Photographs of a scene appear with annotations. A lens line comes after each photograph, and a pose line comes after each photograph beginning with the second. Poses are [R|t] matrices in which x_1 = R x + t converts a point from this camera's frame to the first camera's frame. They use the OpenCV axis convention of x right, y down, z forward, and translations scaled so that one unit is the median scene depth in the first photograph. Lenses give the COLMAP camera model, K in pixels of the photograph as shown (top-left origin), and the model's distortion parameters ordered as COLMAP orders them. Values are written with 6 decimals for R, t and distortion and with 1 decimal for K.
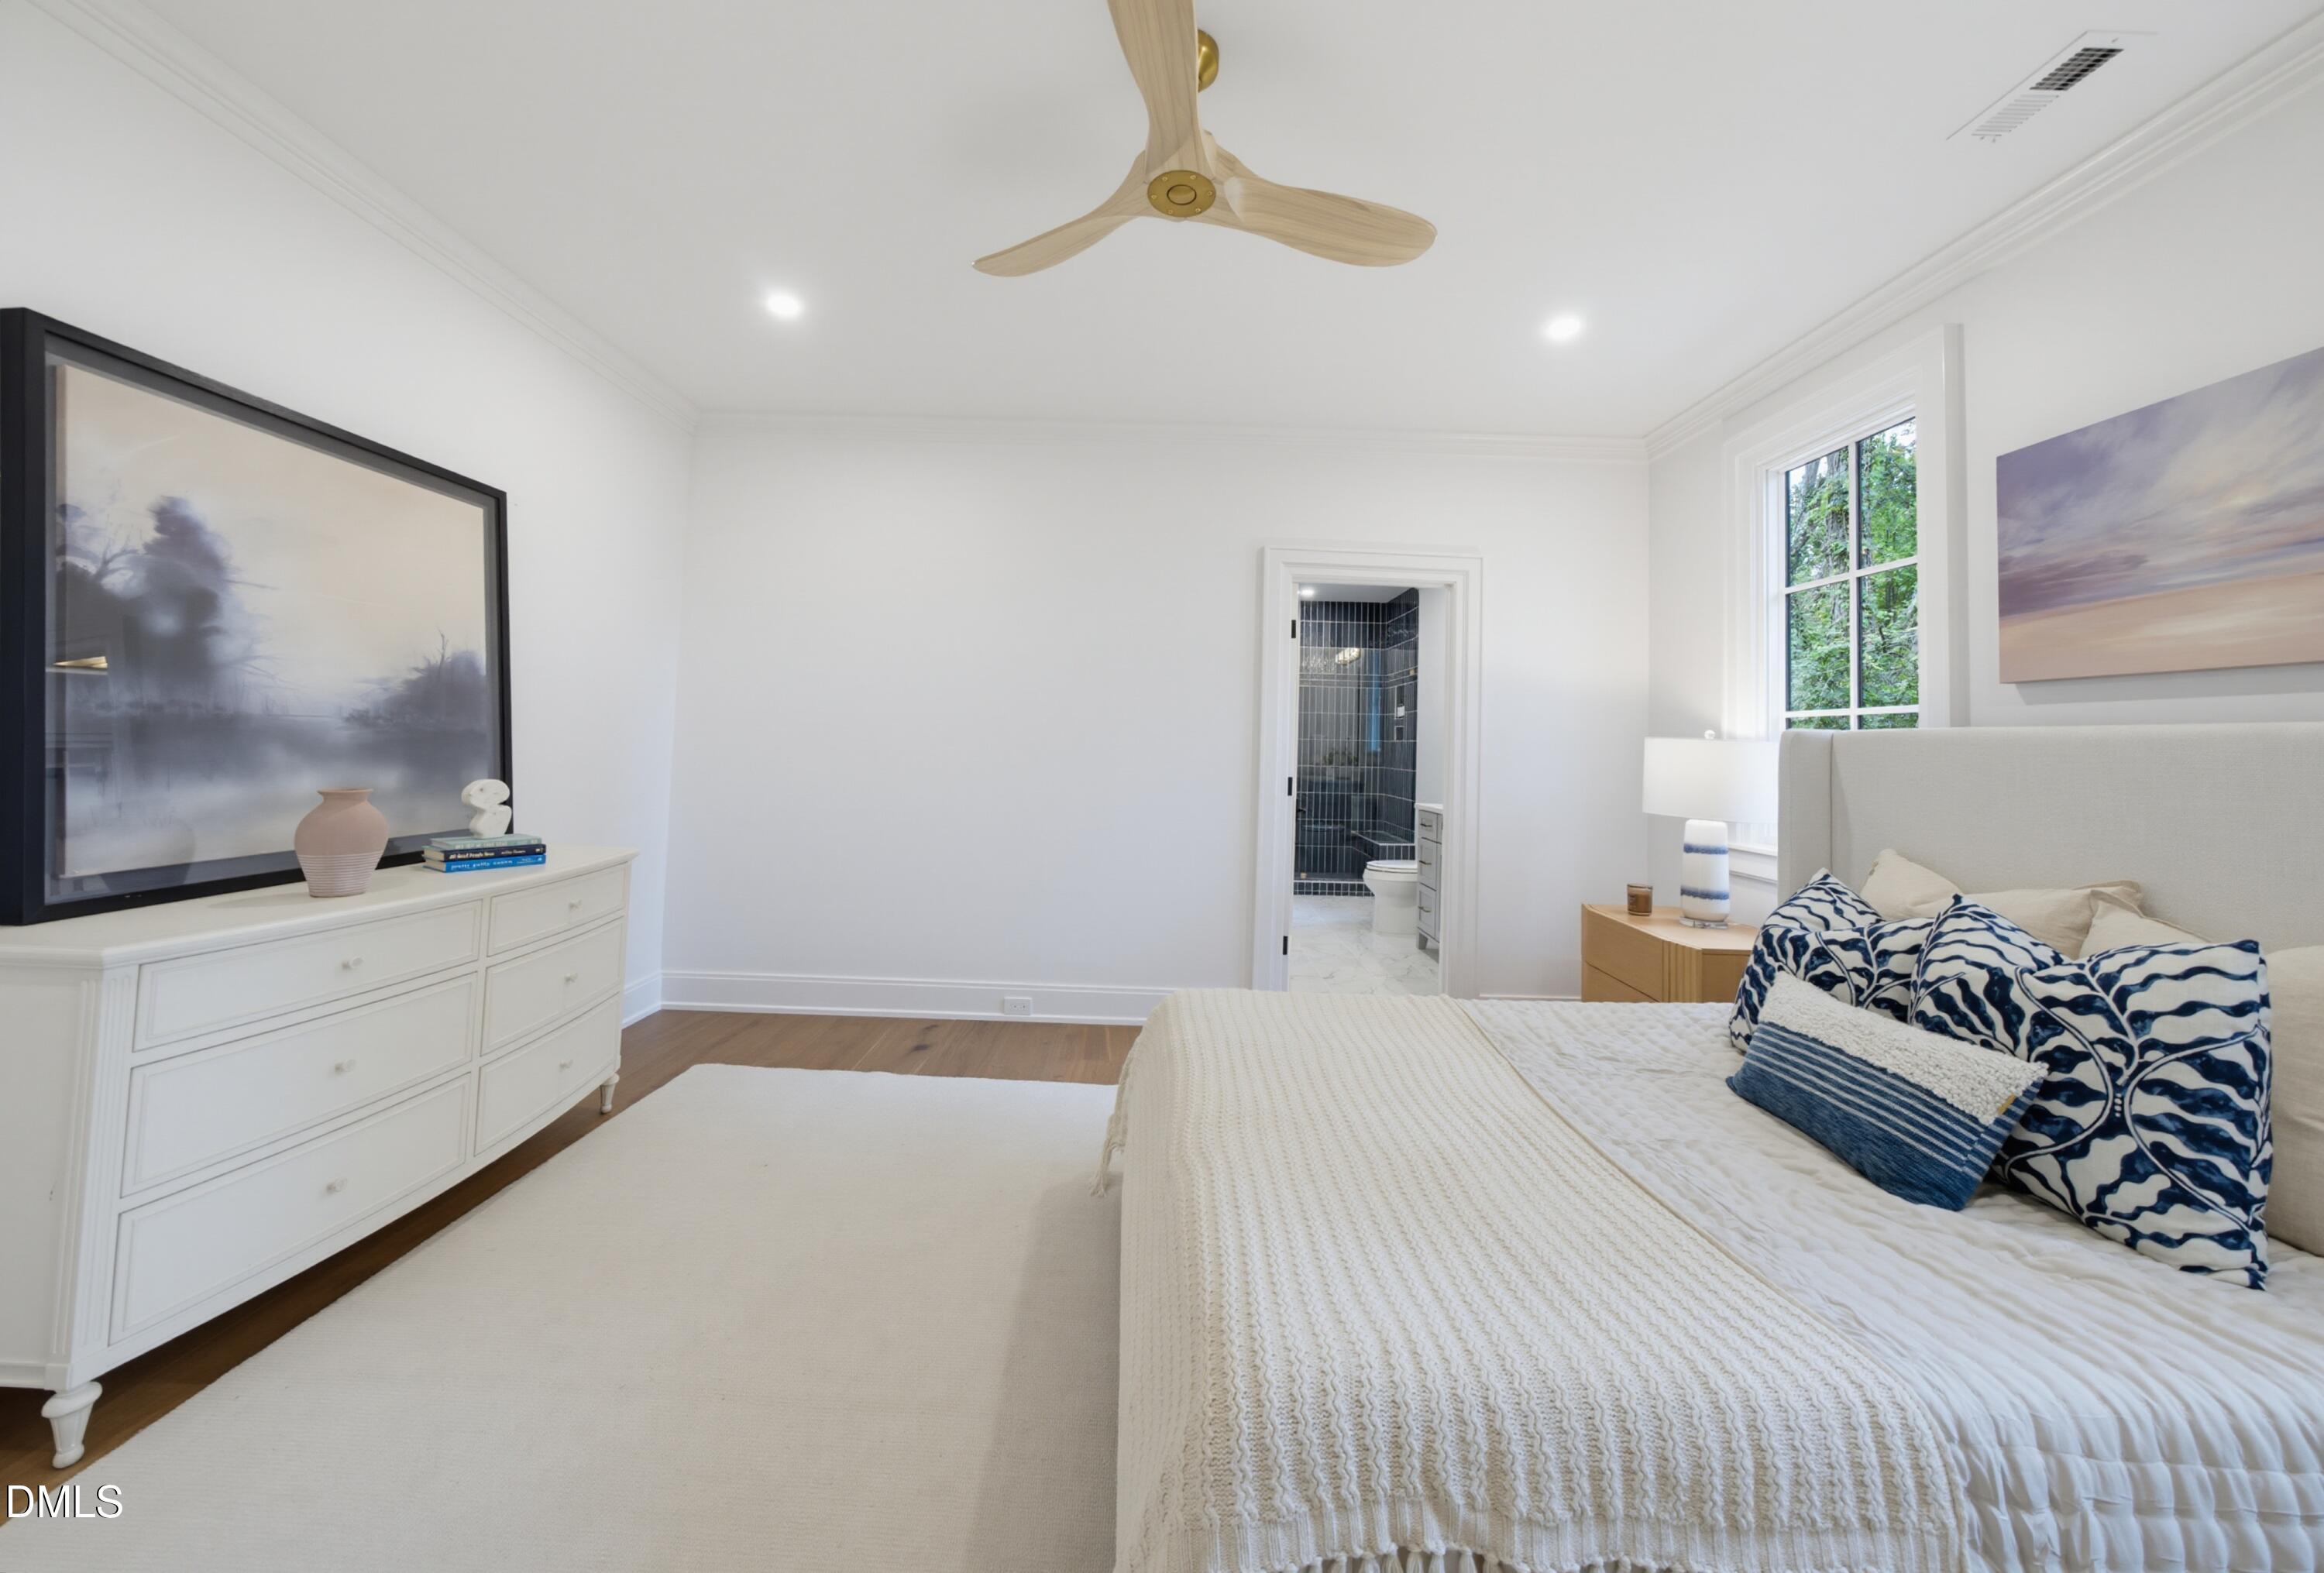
lens RADIAL K [[834.4, 0, 1172.4], [0, 834.4, 705.9], [0, 0, 1]] dist [0.003672, 0.000535]
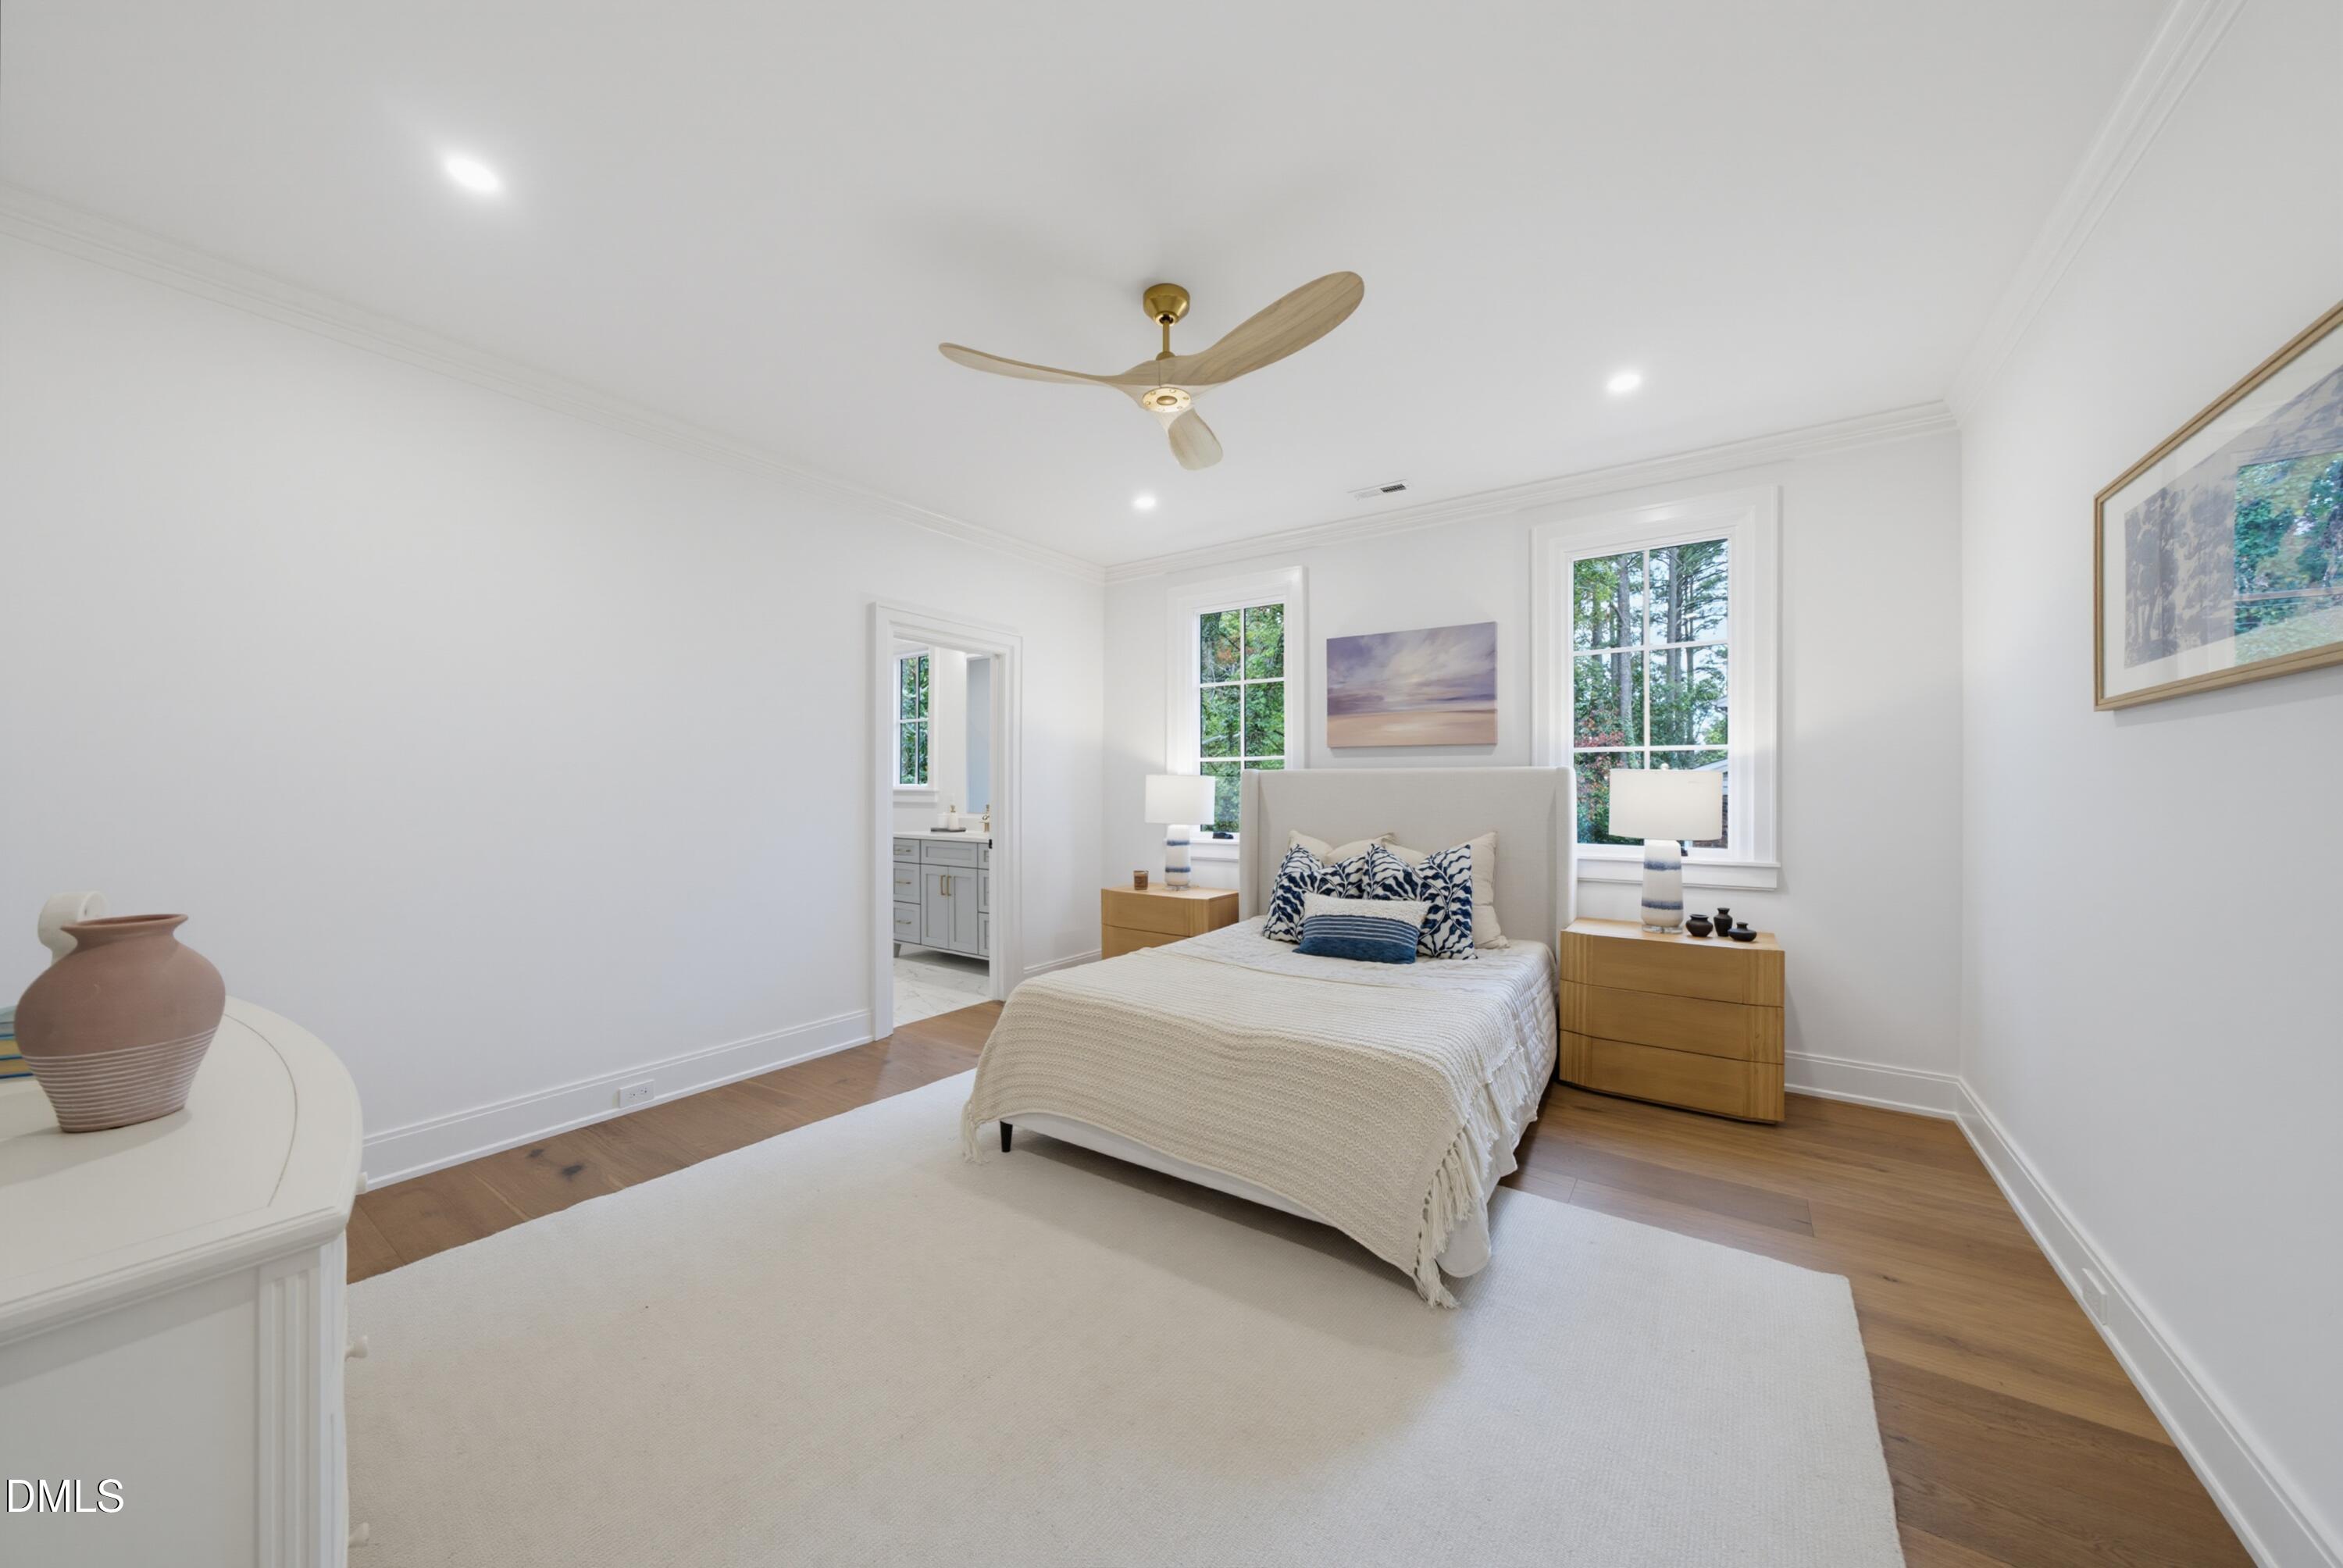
lens RADIAL K [[809.7, 0, 1171.1], [0, 809.7, 789.7], [0, 0, 1]] dist [-0.000579, 0.000156]
pose [[0.581539, -0.032547, 0.812867, -1.063468], [-0.018601, 0.998406, 0.053283, -0.026762], [-0.813306, -0.046106, 0.580007, 0.153238]]
